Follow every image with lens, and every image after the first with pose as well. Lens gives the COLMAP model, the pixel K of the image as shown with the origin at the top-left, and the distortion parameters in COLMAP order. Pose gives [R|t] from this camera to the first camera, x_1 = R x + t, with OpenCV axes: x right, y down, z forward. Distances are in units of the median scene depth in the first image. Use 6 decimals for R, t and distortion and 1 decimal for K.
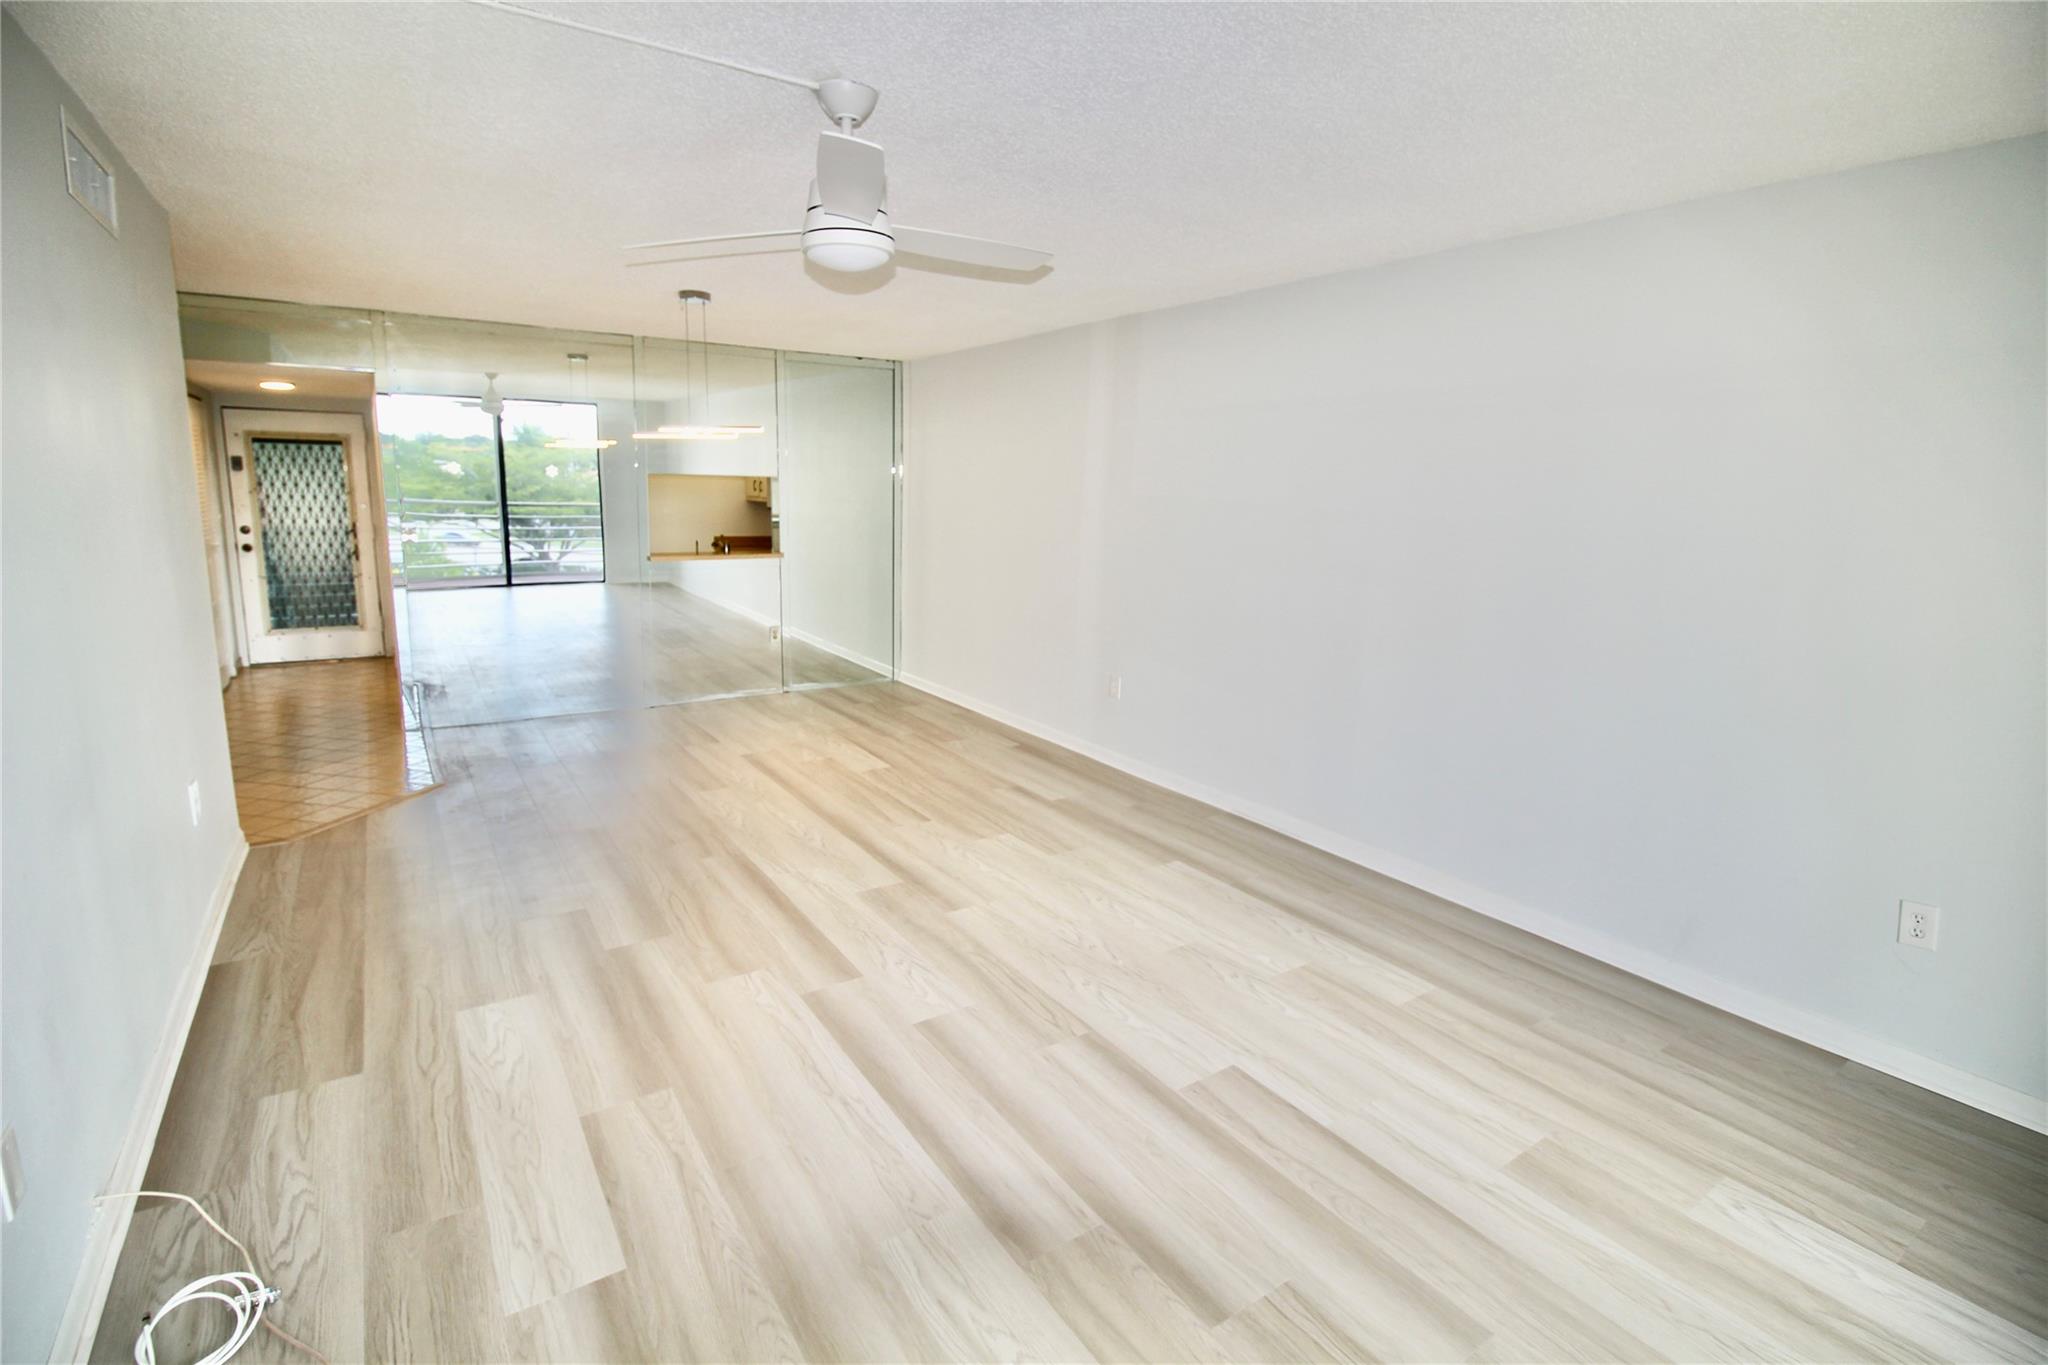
lens RADIAL K [[969.6, 0, 1001.8], [0, 969.6, 699.8], [0, 0, 1]] dist [-0.000808, -0.000946]
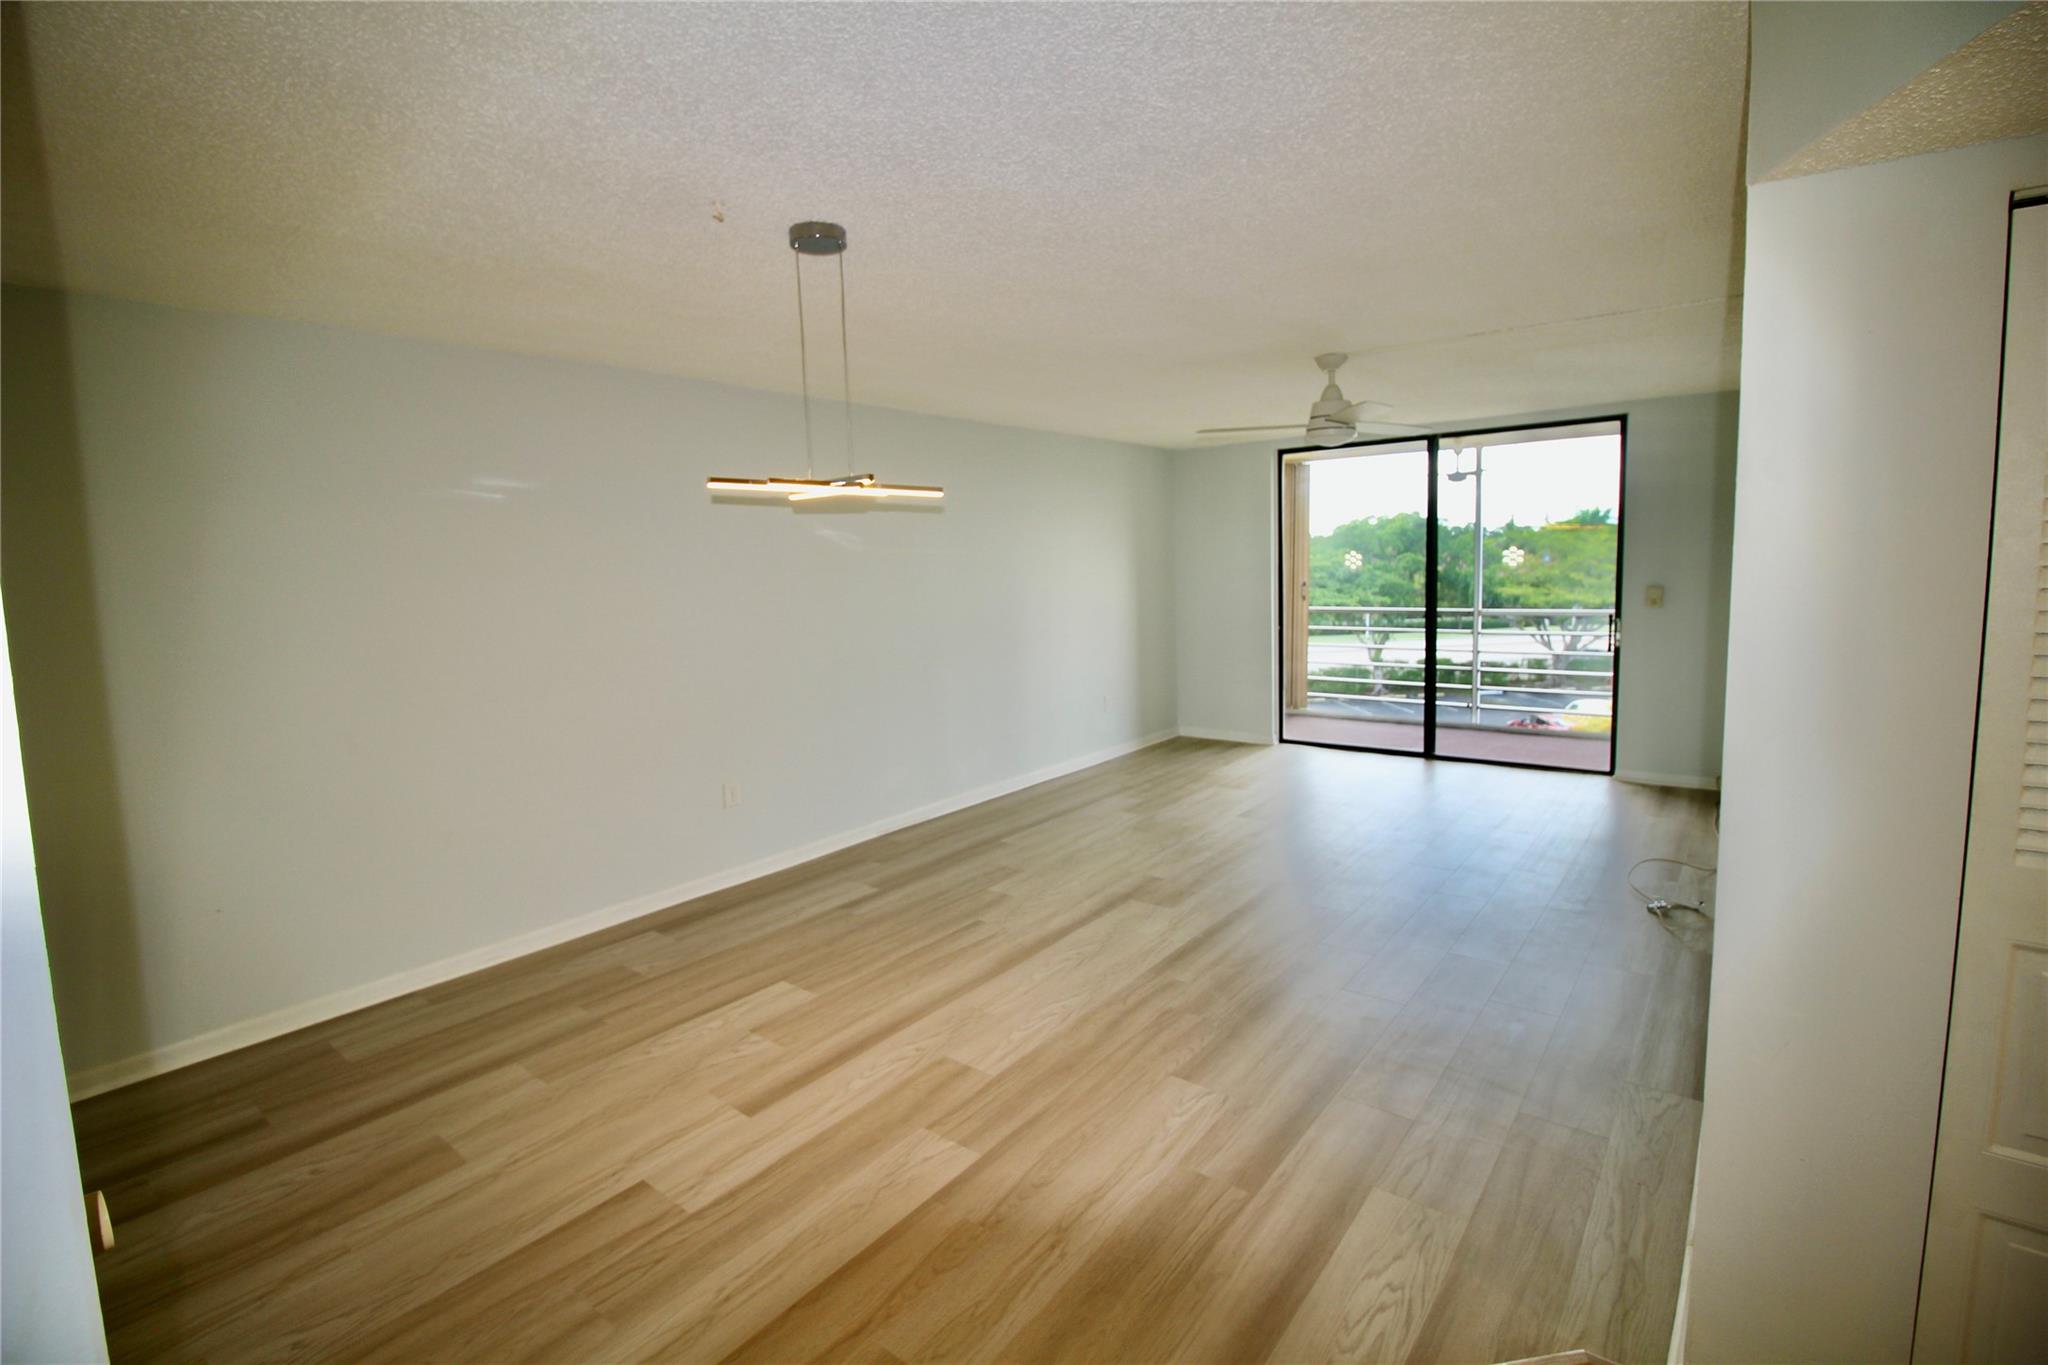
lens RADIAL K [[969.6, 0, 1024.3], [0, 969.6, 645.0], [0, 0, 1]] dist [-0.000808, -0.000946]
pose [[-0.344731, -0.097018, 0.933674, -1.056974], [0.221892, 0.958034, 0.181477, -0.329423], [-0.912099, 0.269736, -0.308737, 1.315303]]
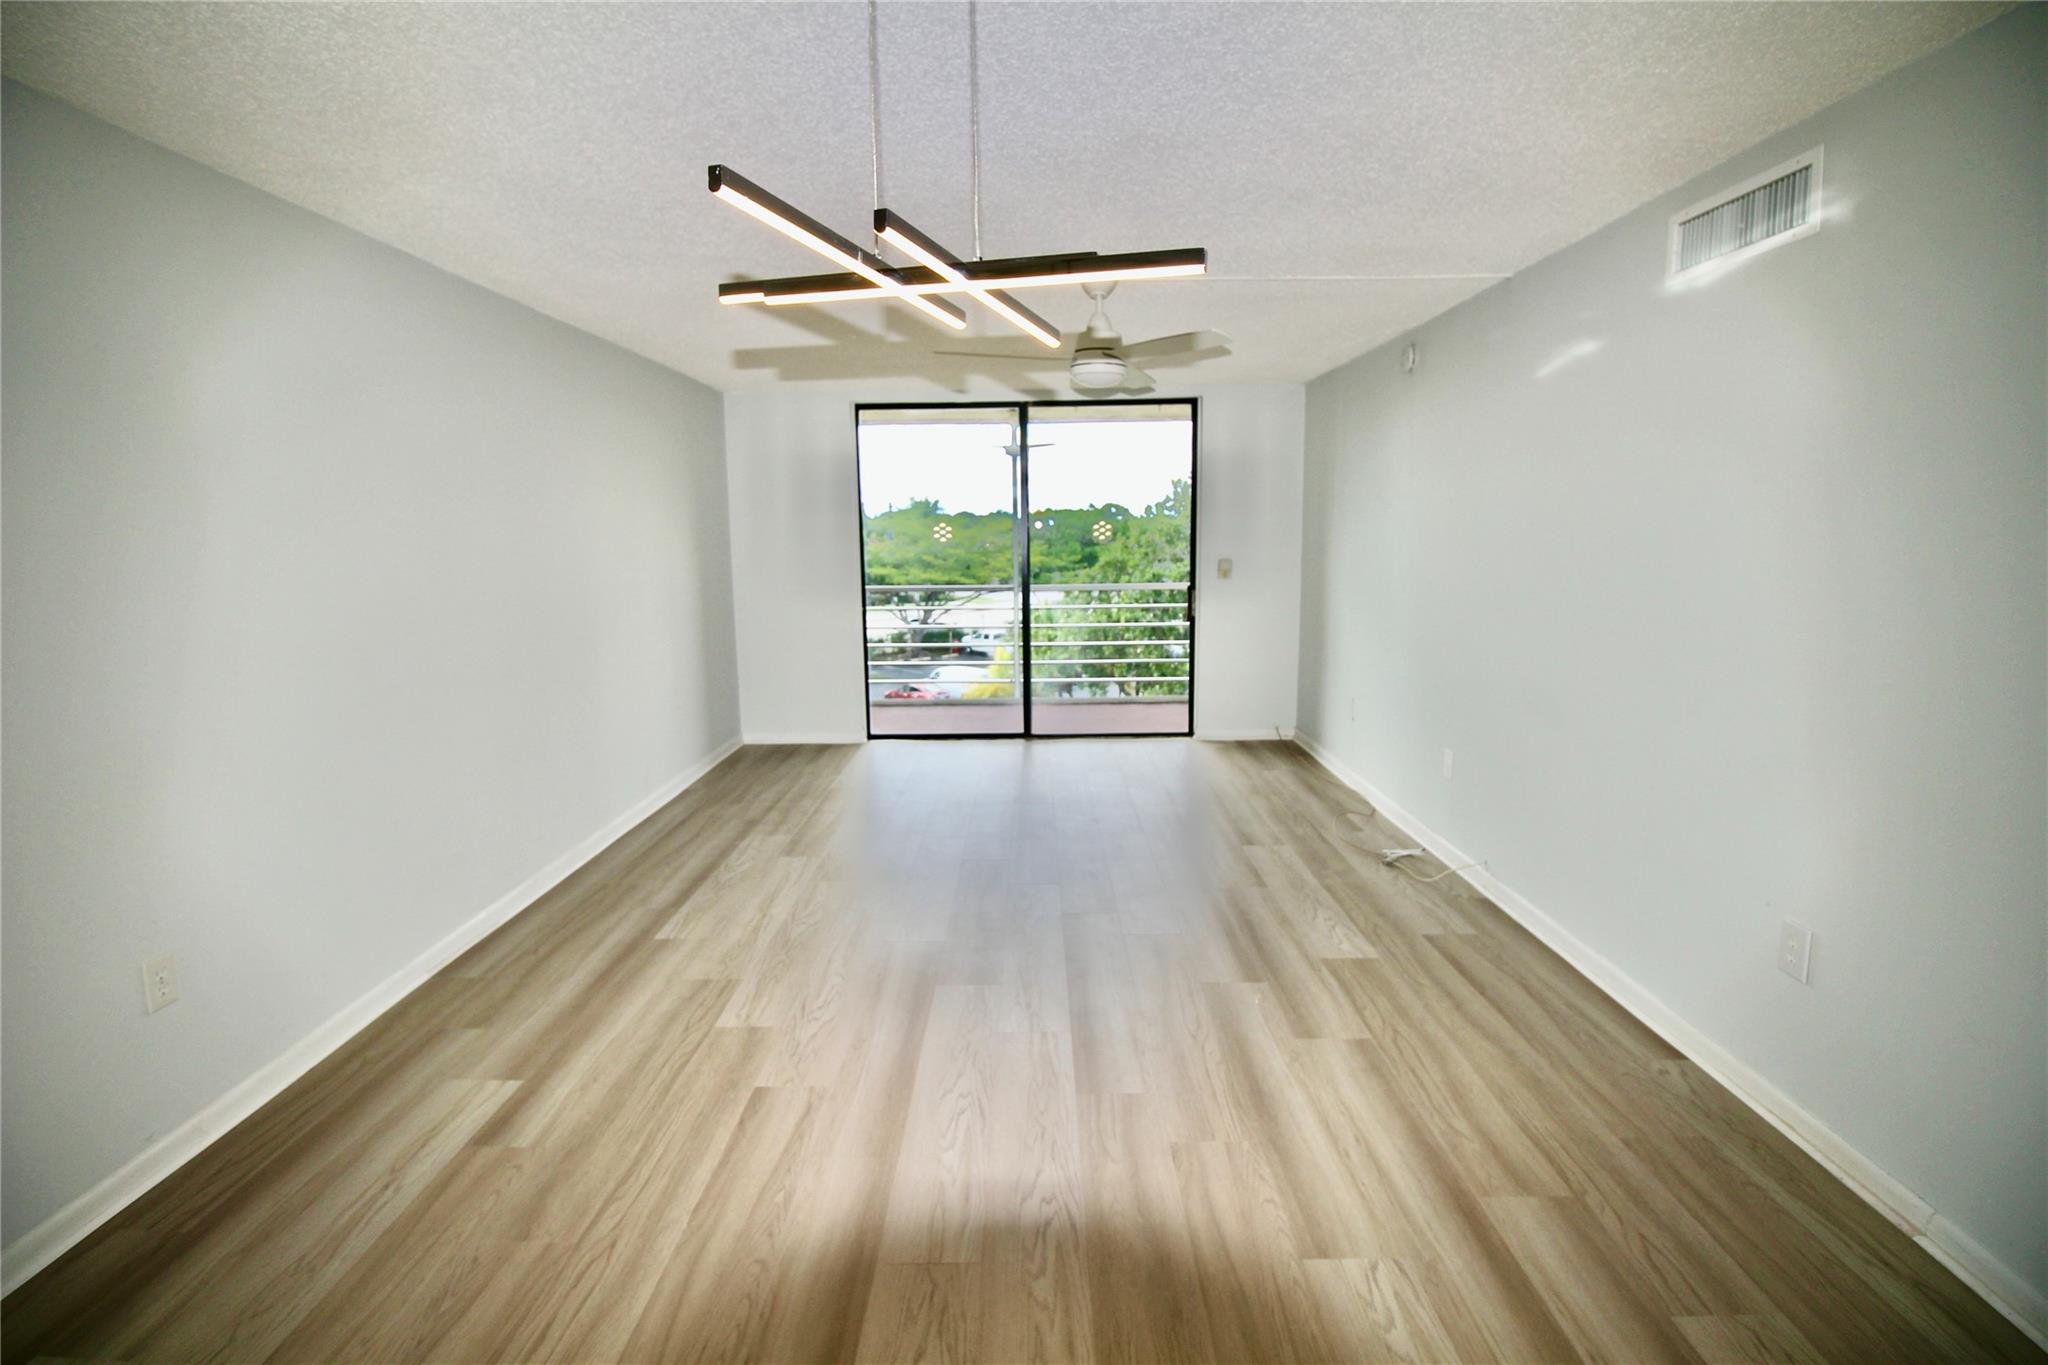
lens RADIAL K [[969.6, 0, 1037.0], [0, 969.6, 608.9], [0, 0, 1]] dist [-0.000808, -0.000946]
pose [[-0.848271, -0.056336, 0.526558, -0.570164], [0.106909, 0.955634, 0.274470, -0.330396], [-0.518659, 0.289119, -0.804613, 1.451157]]
